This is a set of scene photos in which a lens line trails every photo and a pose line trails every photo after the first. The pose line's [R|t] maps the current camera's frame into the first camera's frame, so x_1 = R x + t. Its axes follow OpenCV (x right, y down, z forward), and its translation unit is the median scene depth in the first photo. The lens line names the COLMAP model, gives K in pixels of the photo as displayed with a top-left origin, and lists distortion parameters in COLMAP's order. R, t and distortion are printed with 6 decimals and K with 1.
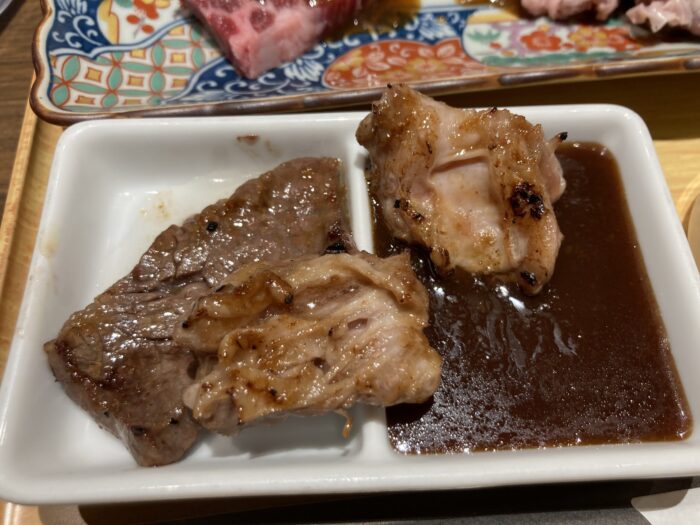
lens RADIAL K [[567.8, 0, 350.0], [0, 567.8, 262.5], [0, 0, 1]] dist [0.003818, -0.008938]
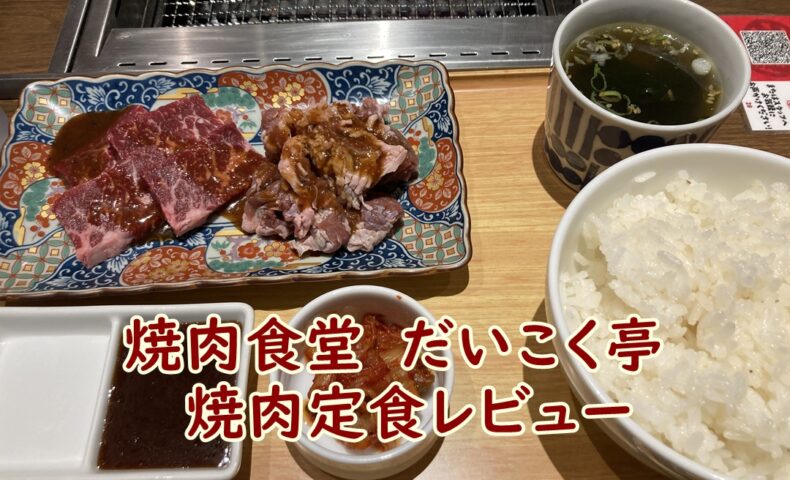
lens RADIAL K [[632.7, 0, 395.0], [0, 632.7, 240.0], [0, 0, 1]] dist [0.015172, -0.004950]
pose [[0.998861, 0.043309, -0.020001, 0.889746], [-0.044078, 0.998238, -0.039736, -0.374997], [0.018245, 0.040572, 0.999010, -1.119765]]
